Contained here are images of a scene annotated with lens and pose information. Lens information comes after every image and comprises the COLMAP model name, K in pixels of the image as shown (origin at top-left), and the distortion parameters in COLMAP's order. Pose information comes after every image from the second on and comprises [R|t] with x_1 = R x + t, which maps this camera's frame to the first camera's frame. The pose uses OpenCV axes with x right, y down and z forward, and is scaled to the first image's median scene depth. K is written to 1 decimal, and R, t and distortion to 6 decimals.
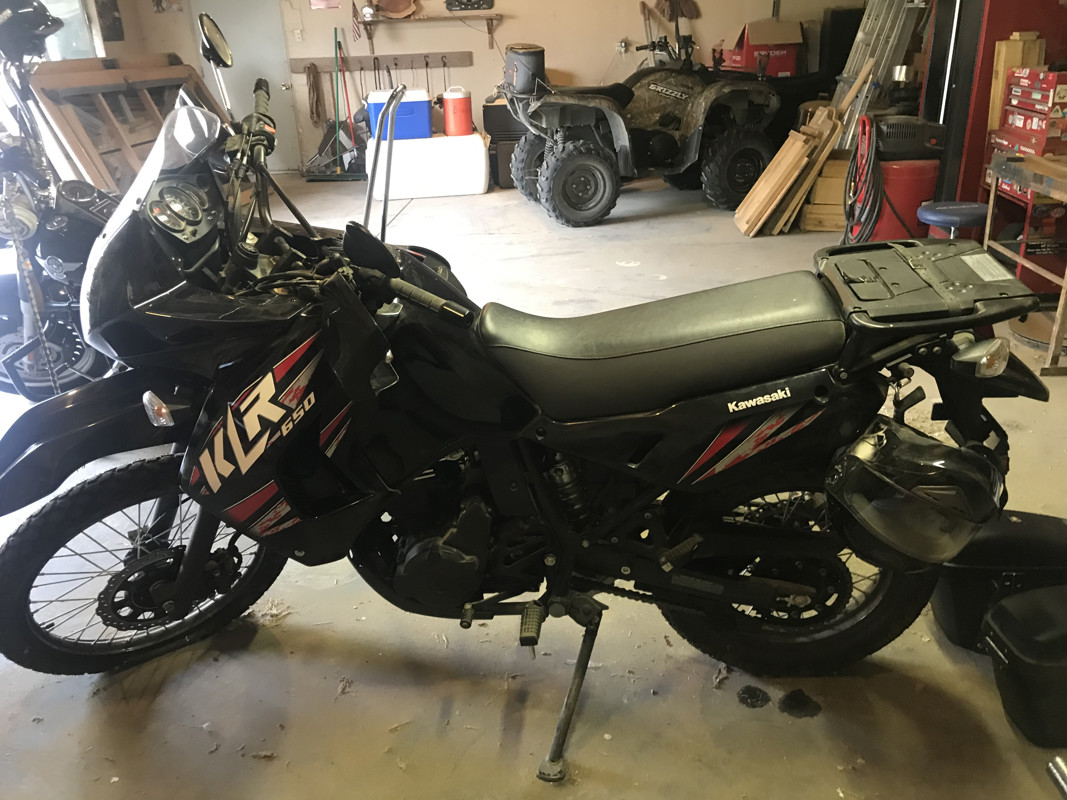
lens RADIAL K [[859.5, 0, 528.5], [0, 859.5, 393.2], [0, 0, 1]] dist [0.010132, 0.004777]
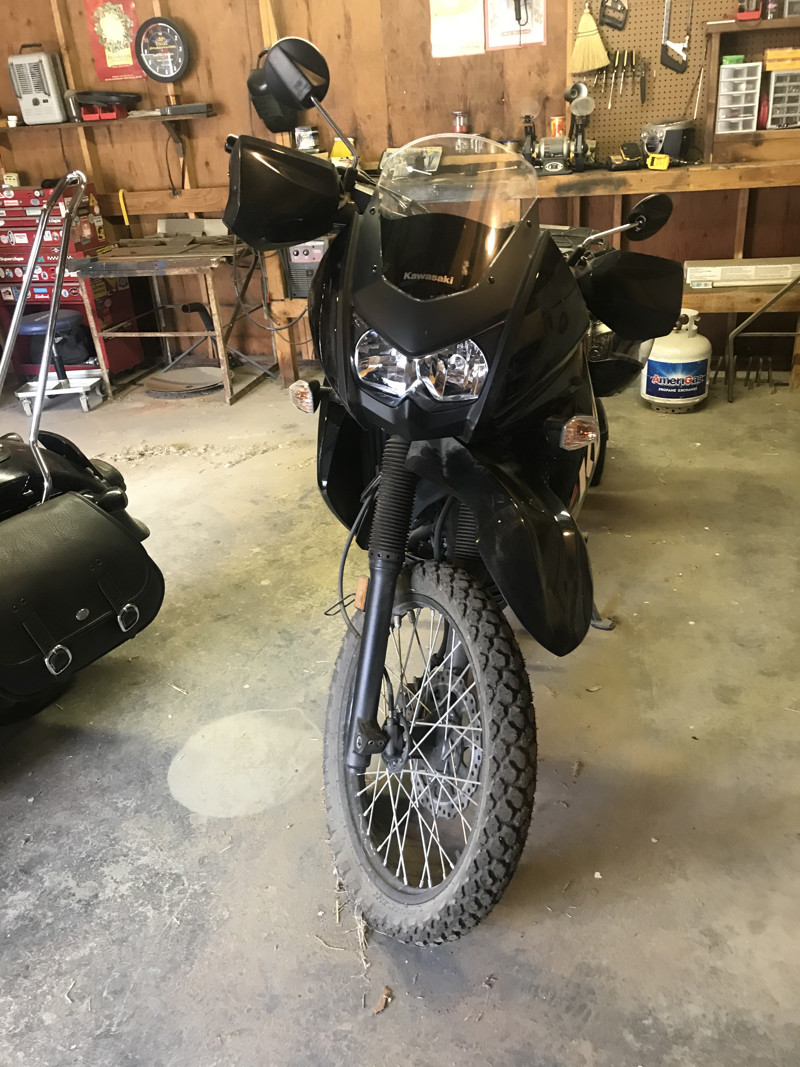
lens RADIAL K [[859.3, 0, 400.0], [0, 859.3, 533.5], [0, 0, 1]] dist [0.073418, -0.071038]
pose [[0.206464, -0.405003, 0.890699, -1.220359], [0.446038, 0.849183, 0.282734, -0.228356], [-0.870875, 0.338911, 0.355973, 0.752962]]
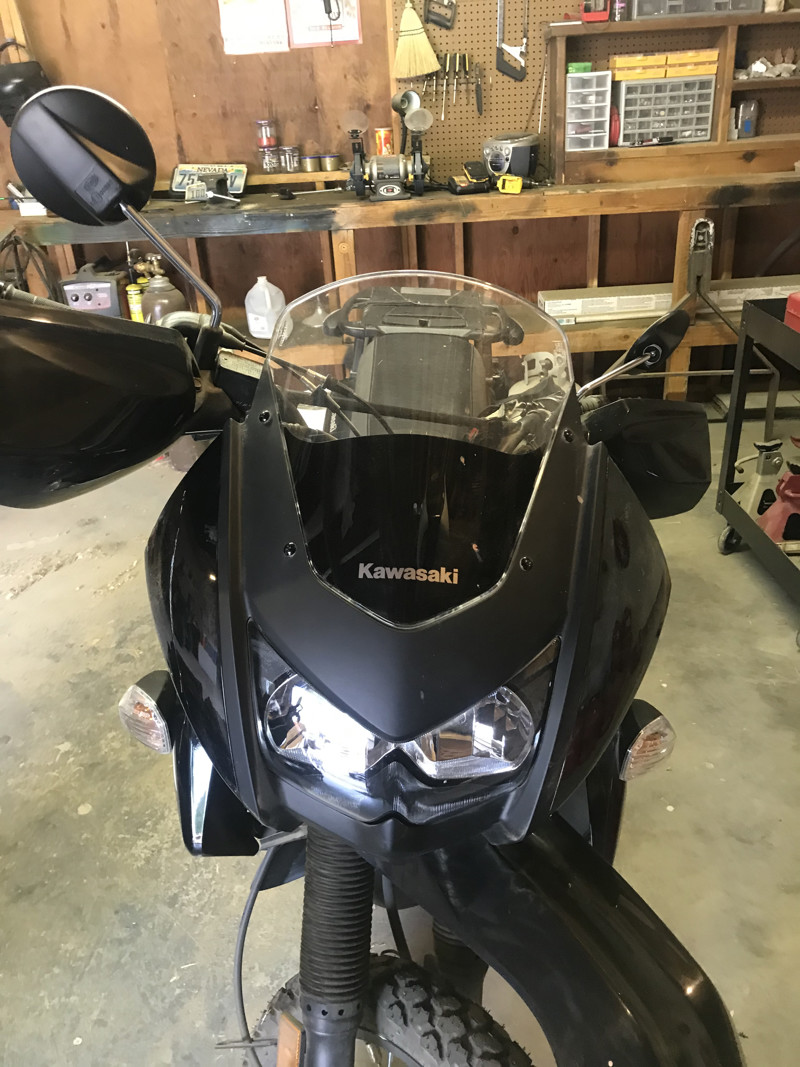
lens RADIAL K [[877.8, 0, 400.0], [0, 877.8, 533.5], [0, 0, 1]] dist [-0.010092, 0.046272]
pose [[-0.029229, -0.425662, 0.904410, -0.767957], [0.453912, 0.800474, 0.391414, -0.363031], [-0.890567, 0.421963, 0.169816, 0.860895]]
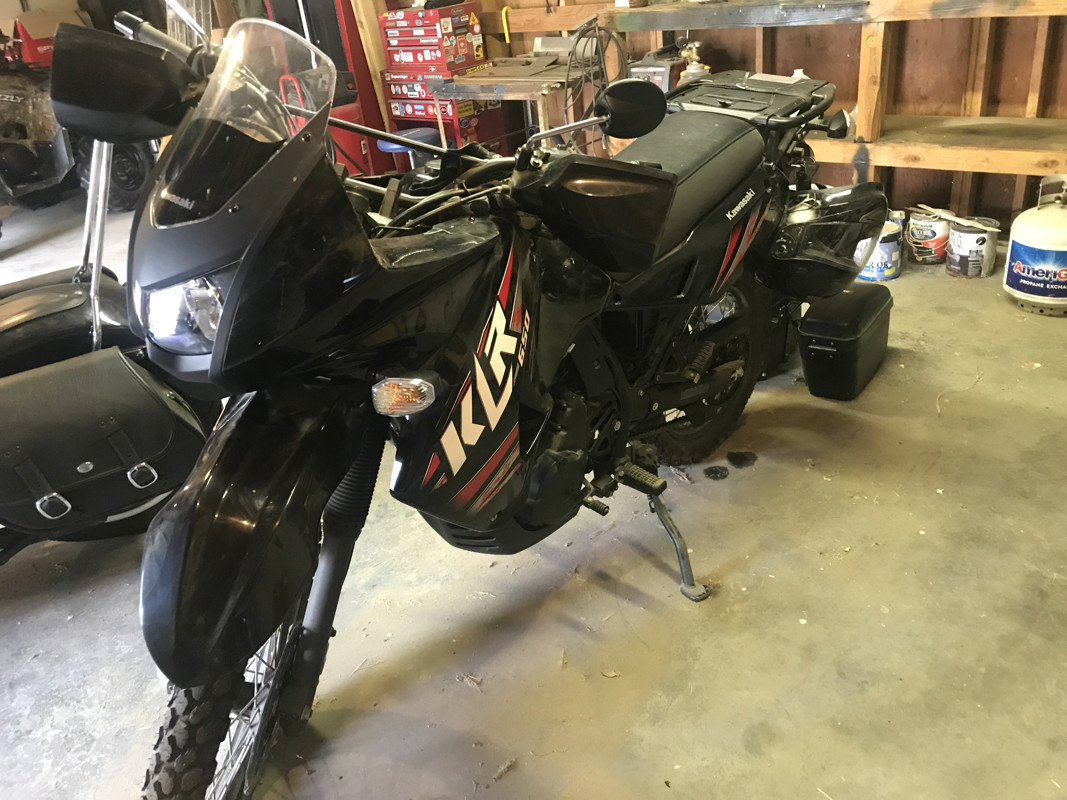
lens RADIAL K [[859.5, 0, 528.5], [0, 859.5, 393.2], [0, 0, 1]] dist [0.010132, 0.004777]
pose [[0.626335, -0.389302, 0.675387, -0.746449], [0.392466, 0.906043, 0.158293, -0.053145], [-0.673554, 0.165922, 0.720274, 0.301314]]
